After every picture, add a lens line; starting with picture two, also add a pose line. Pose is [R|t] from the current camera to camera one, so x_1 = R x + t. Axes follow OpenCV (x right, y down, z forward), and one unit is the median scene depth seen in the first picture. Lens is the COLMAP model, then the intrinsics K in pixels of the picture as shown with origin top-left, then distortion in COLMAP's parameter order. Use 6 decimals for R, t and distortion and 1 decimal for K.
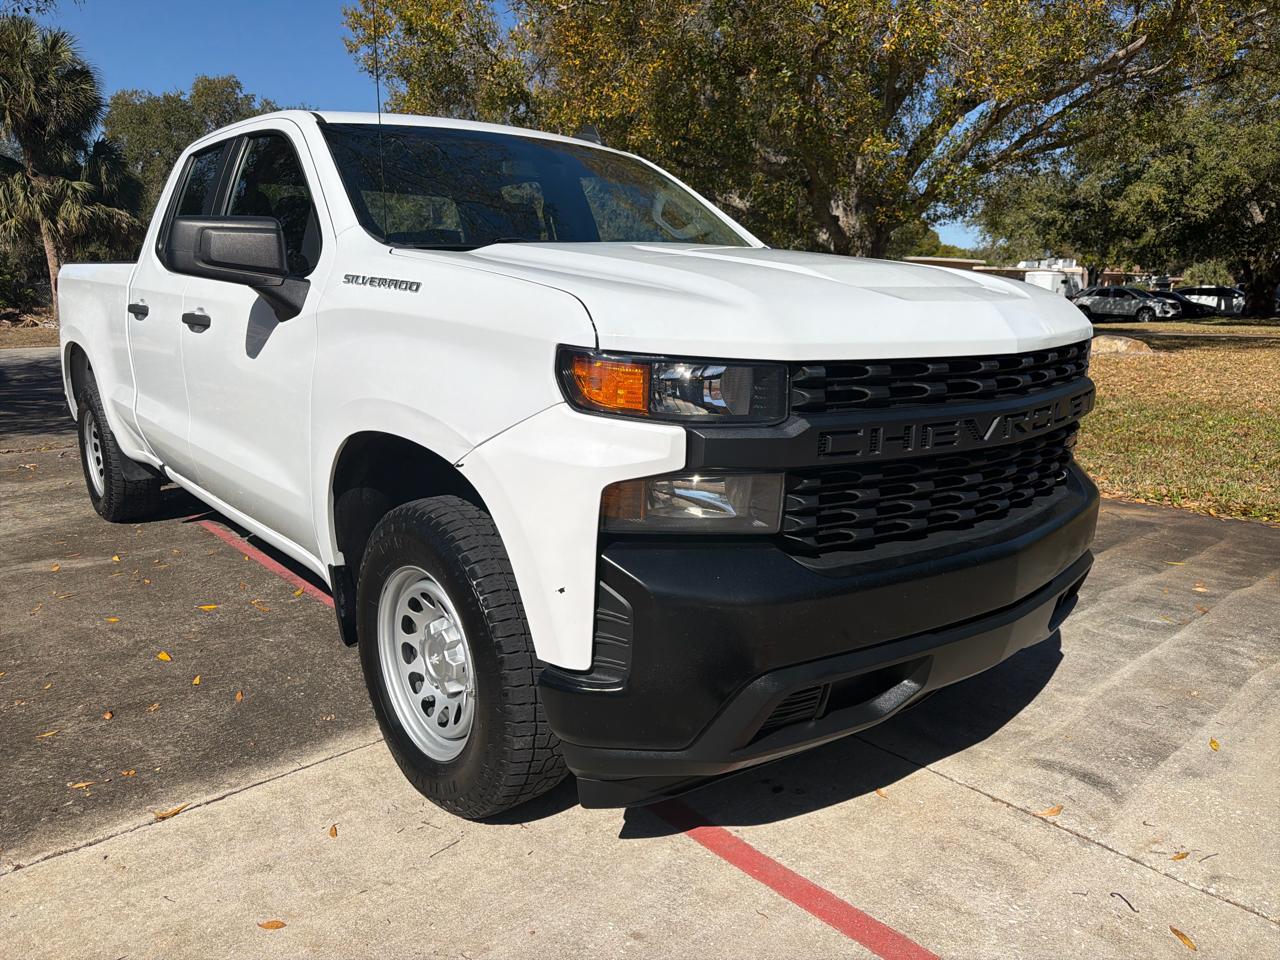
lens RADIAL K [[902.6, 0, 640.0], [0, 902.6, 480.0], [0, 0, 1]] dist [0.029481, -0.052016]
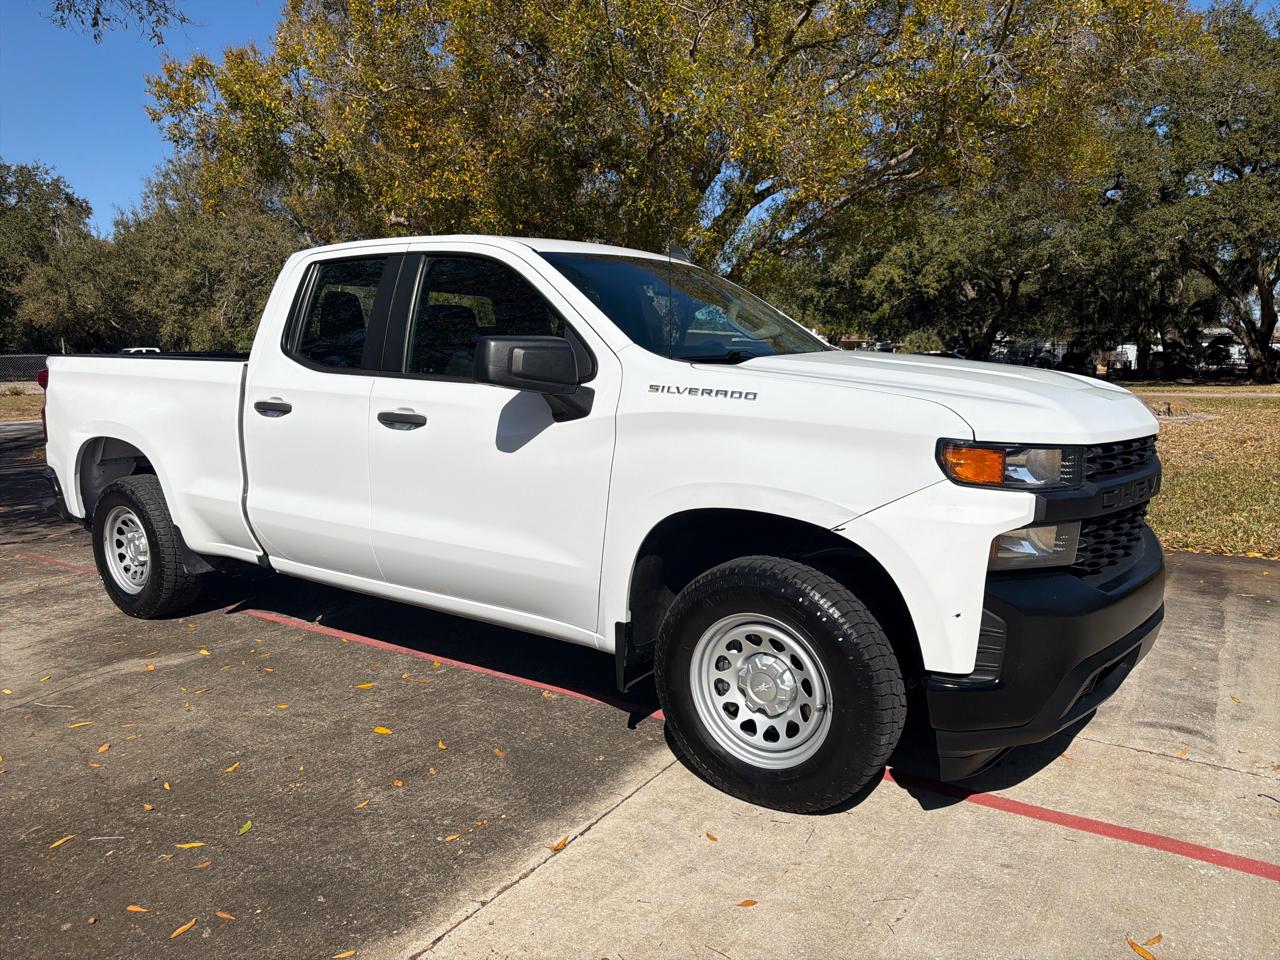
lens RADIAL K [[893.3, 0, 646.5], [0, 893.3, 478.6], [0, 0, 1]] dist [0.042477, -0.057714]
pose [[0.966410, -0.043282, 0.253334, -0.569007], [0.061345, 0.996073, -0.063840, -0.017192], [-0.249576, 0.077237, 0.965270, -0.147642]]
